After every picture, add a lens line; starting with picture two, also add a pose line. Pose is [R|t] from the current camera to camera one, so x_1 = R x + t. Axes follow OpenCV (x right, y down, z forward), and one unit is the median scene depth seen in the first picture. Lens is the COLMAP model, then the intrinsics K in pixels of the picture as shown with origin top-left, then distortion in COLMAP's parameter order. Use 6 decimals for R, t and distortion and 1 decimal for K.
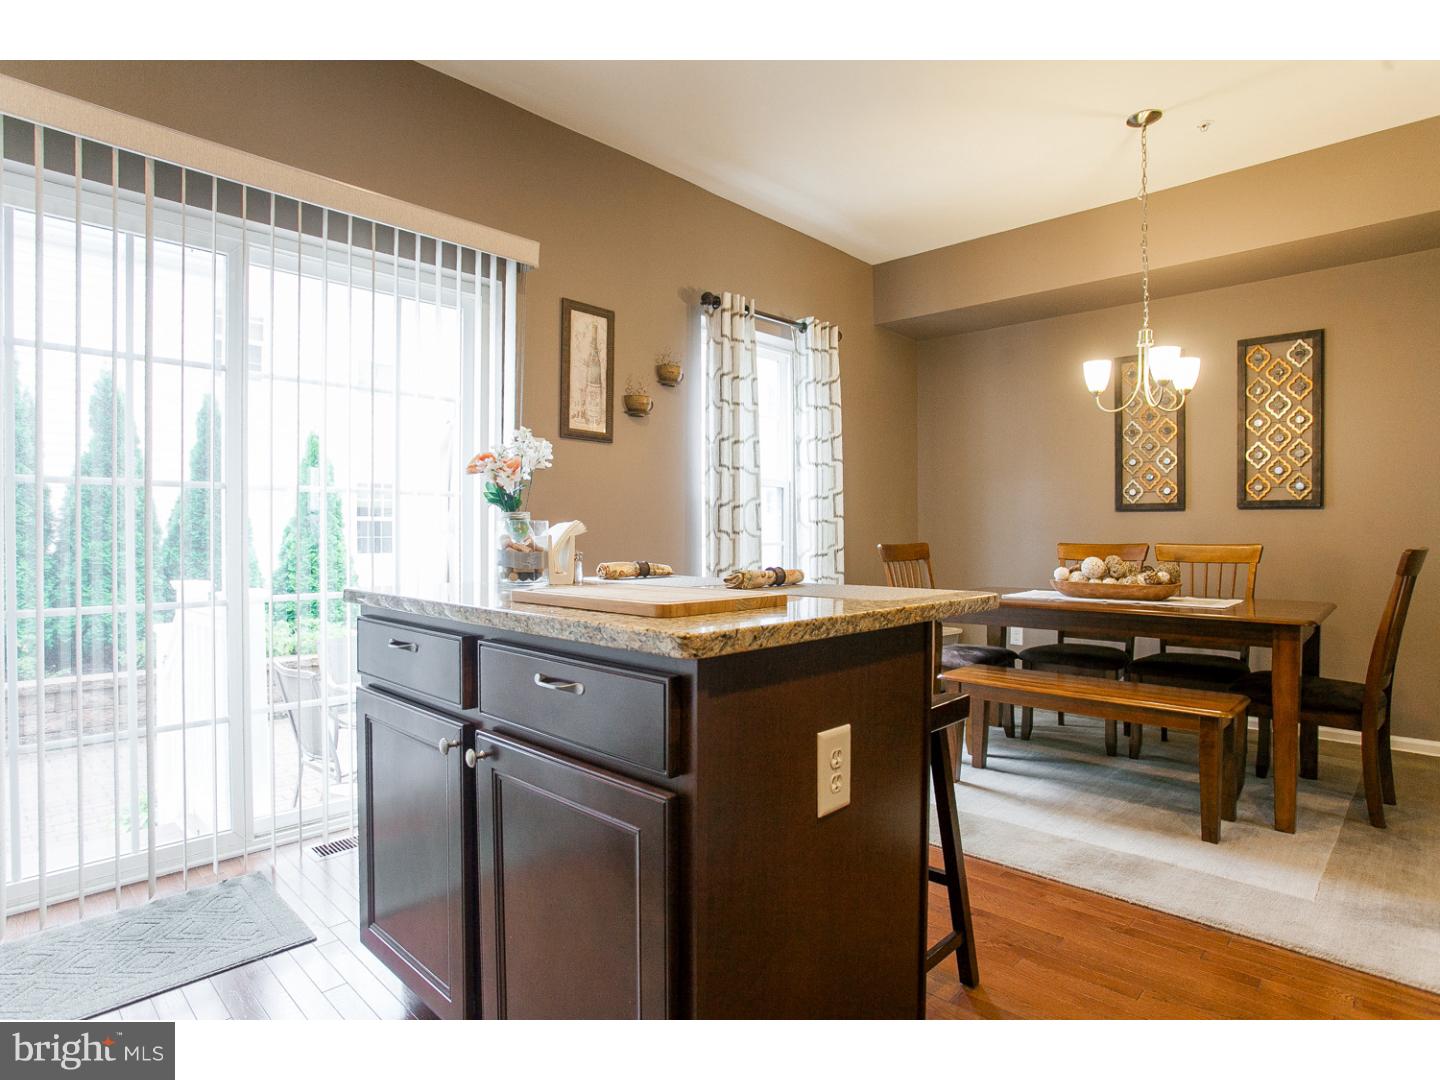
lens RADIAL K [[753.3, 0, 714.1], [0, 753.3, 538.1], [0, 0, 1]] dist [-0.024497, 0.006167]
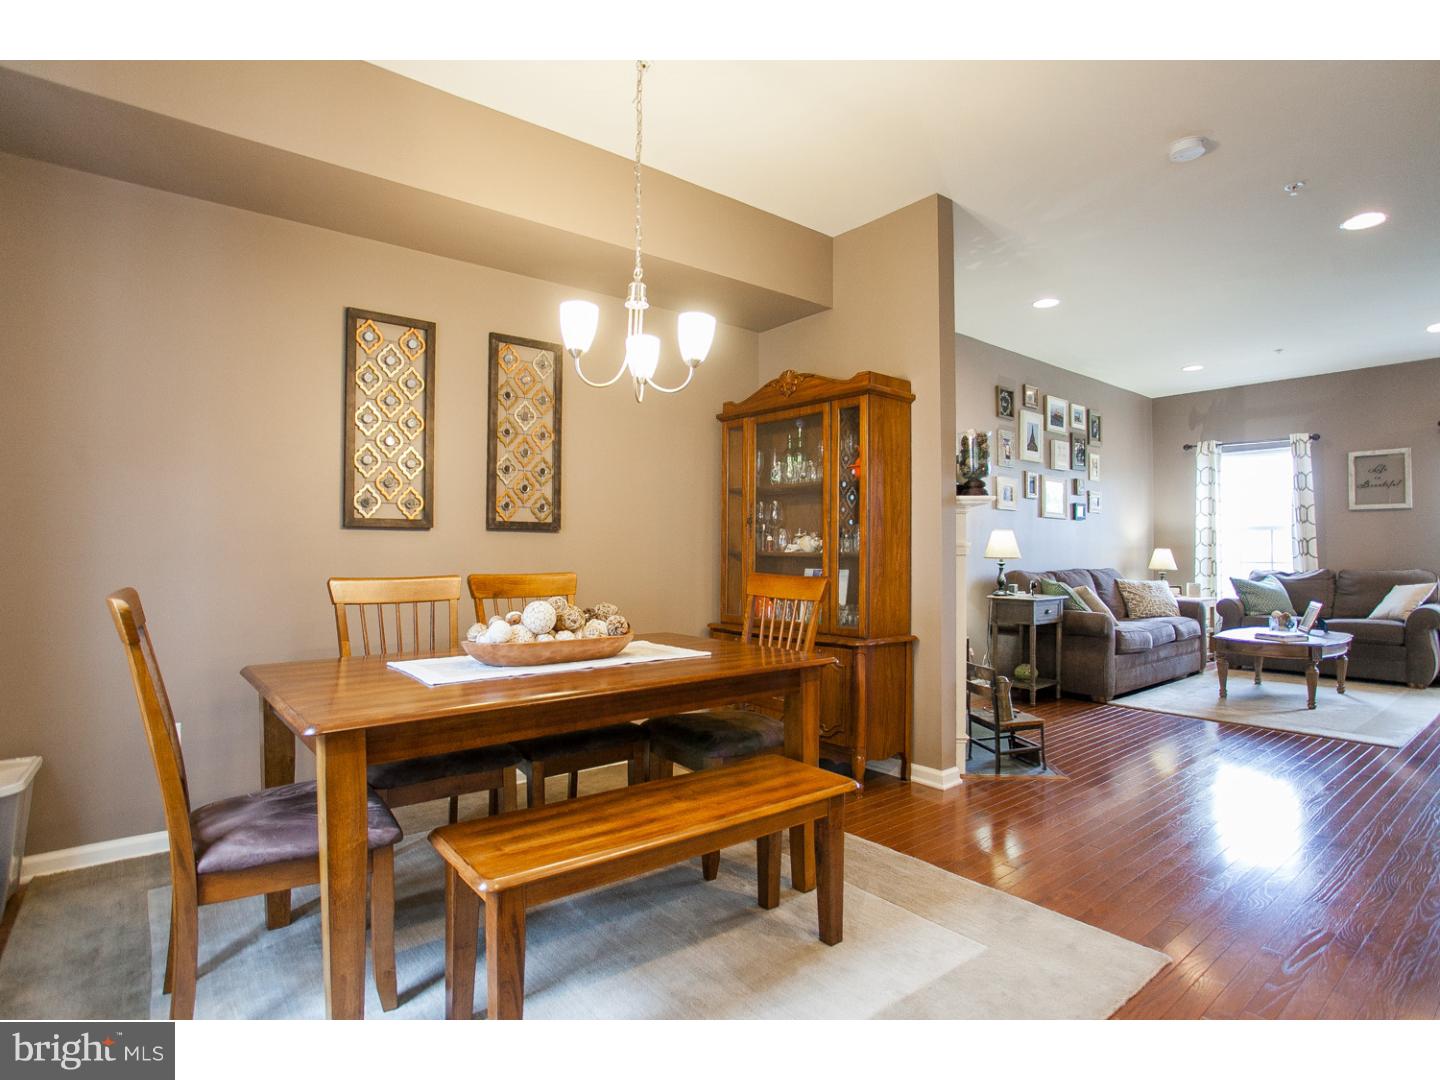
lens RADIAL K [[753.3, 0, 723.5], [0, 753.3, 541.2], [0, 0, 1]] dist [-0.024497, 0.006167]
pose [[0.141969, 0.009530, 0.989825, -0.125314], [0.005643, 0.999930, -0.010436, -0.019528], [-0.989855, 0.007068, 0.141905, 0.736613]]
